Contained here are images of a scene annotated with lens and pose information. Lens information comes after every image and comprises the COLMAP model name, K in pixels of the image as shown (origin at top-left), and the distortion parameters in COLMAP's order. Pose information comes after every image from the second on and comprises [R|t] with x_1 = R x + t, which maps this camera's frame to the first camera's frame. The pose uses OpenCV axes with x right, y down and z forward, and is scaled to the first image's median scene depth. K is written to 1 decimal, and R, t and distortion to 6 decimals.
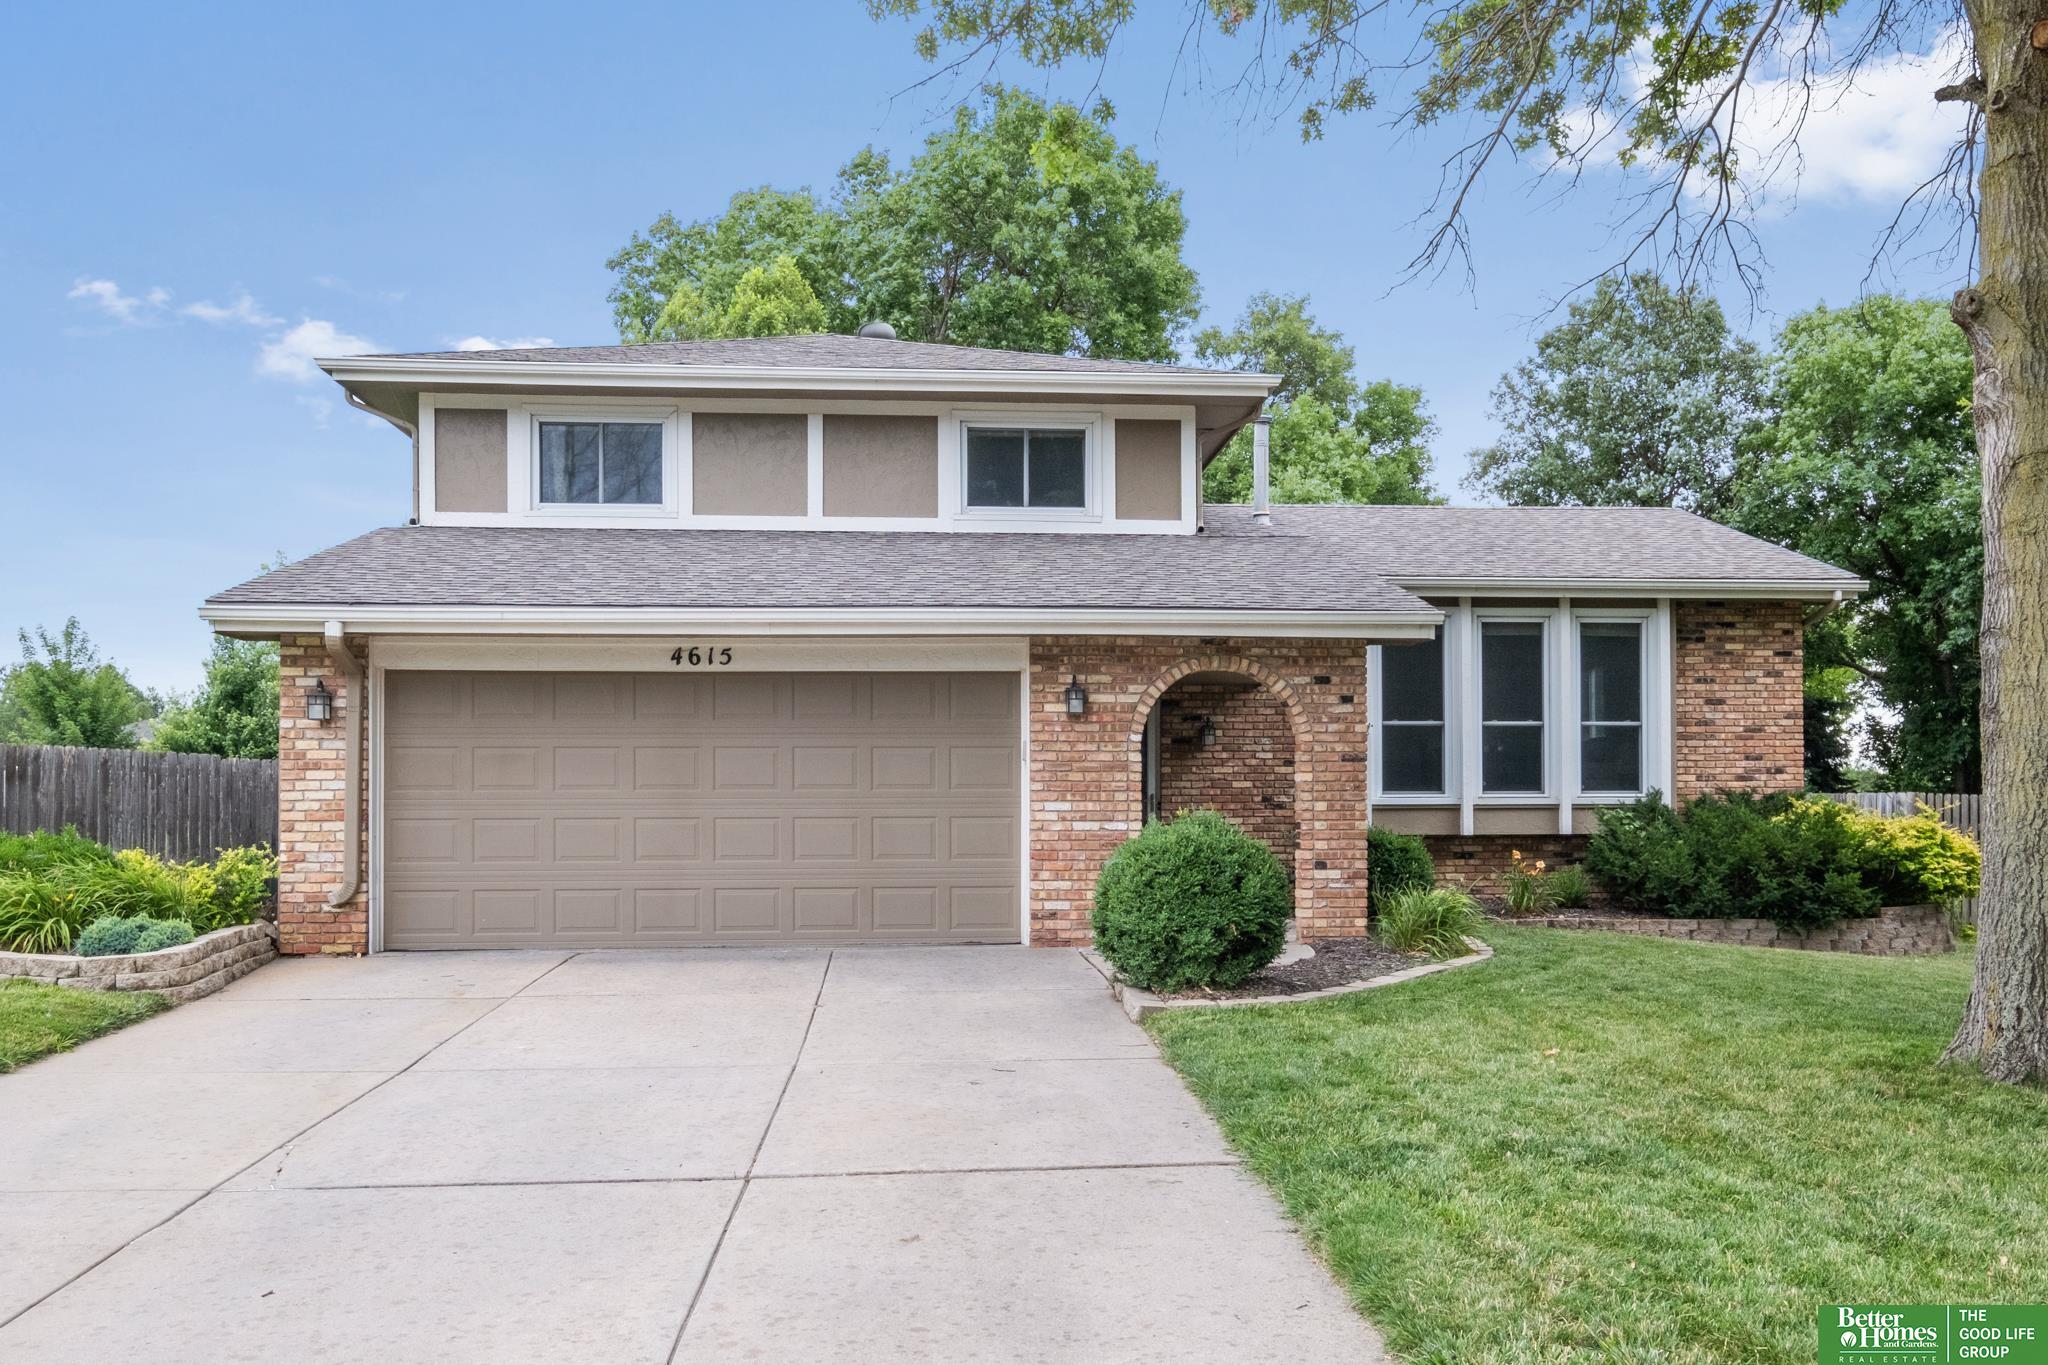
lens RADIAL K [[1876.4, 0, 1024.2], [0, 1876.4, 686.9], [0, 0, 1]] dist [-0.006585, 0.000000]
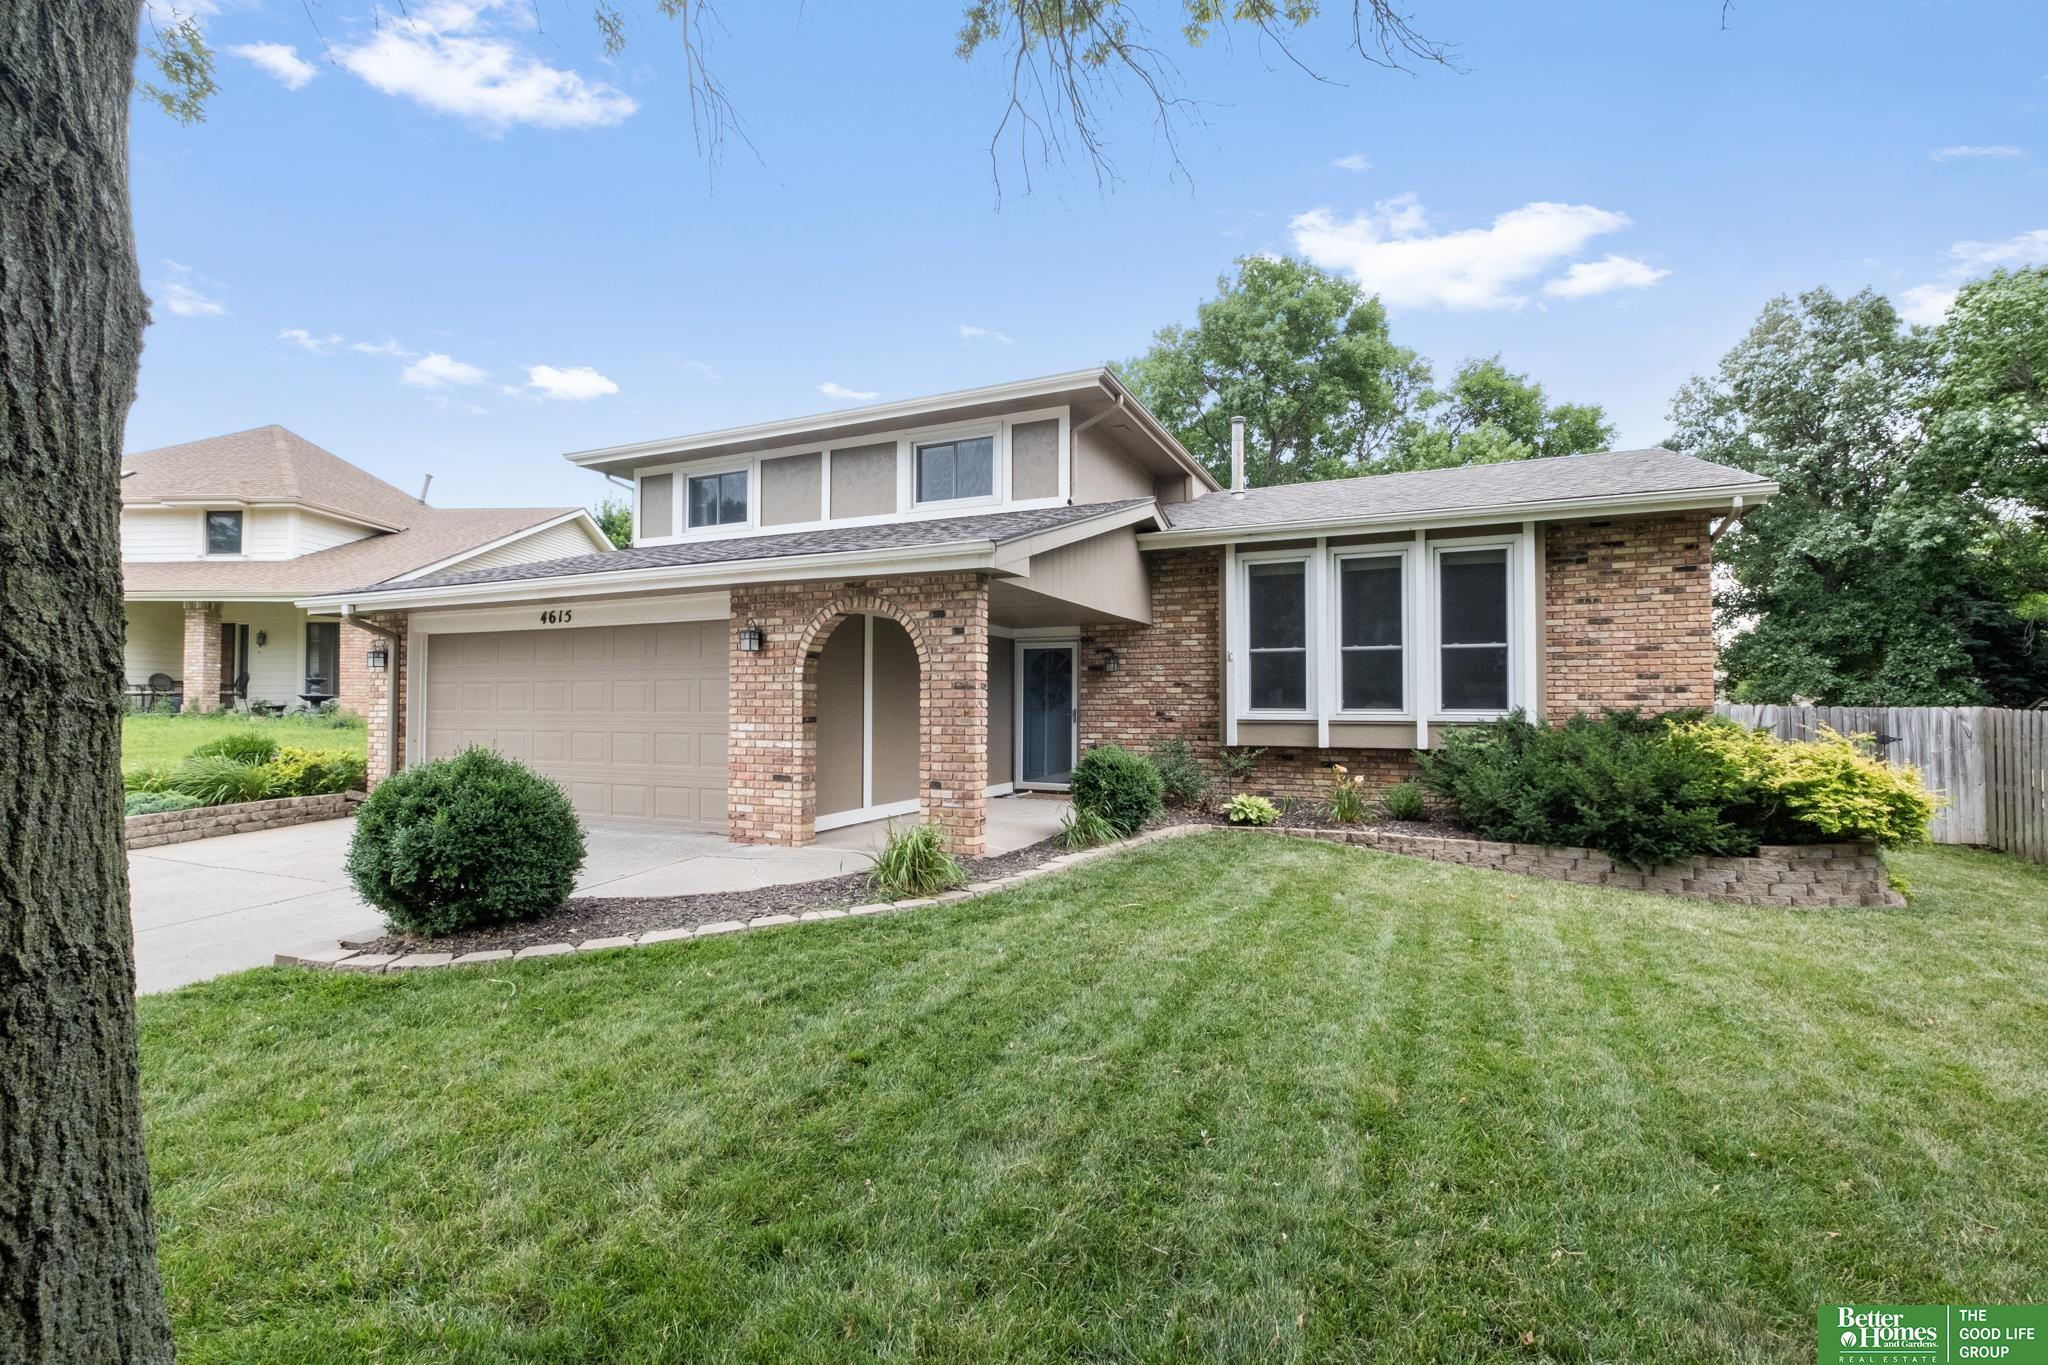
lens RADIAL K [[899.1, 0, 1022.0], [0, 899.1, 653.2], [0, 0, 1]] dist [0.000316, -0.000295]
pose [[0.866258, -0.023750, -0.499032, 0.354181], [0.030508, 0.999520, 0.005390, 0.013577], [0.498664, -0.019894, 0.866567, 0.443183]]
